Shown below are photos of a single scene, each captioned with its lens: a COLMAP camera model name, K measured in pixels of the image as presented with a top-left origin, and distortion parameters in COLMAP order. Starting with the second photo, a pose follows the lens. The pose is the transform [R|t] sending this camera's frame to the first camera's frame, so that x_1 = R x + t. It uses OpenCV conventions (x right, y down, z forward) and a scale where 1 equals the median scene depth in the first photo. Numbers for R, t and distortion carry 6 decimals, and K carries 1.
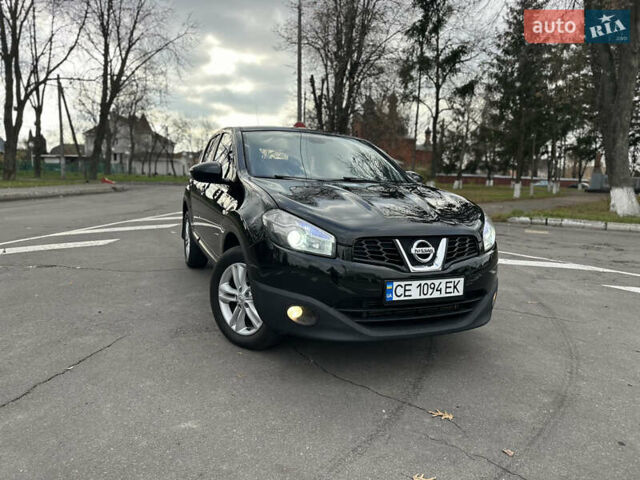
lens RADIAL K [[452.0, 0, 321.5], [0, 452.0, 236.3], [0, 0, 1]] dist [0.035021, -0.051862]
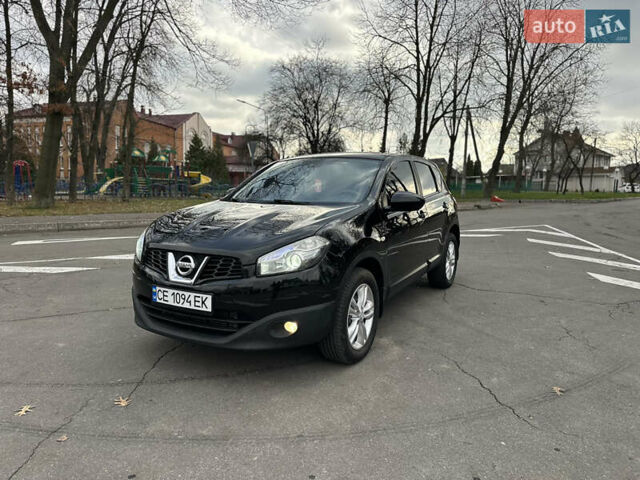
lens RADIAL K [[452.0, 0, 321.7], [0, 452.0, 243.8], [0, 0, 1]] dist [0.035021, -0.051862]
pose [[0.615755, 0.072949, -0.784554, 1.289367], [-0.089457, 0.995739, 0.022375, -0.075718], [0.782843, 0.056406, 0.619657, 0.538270]]
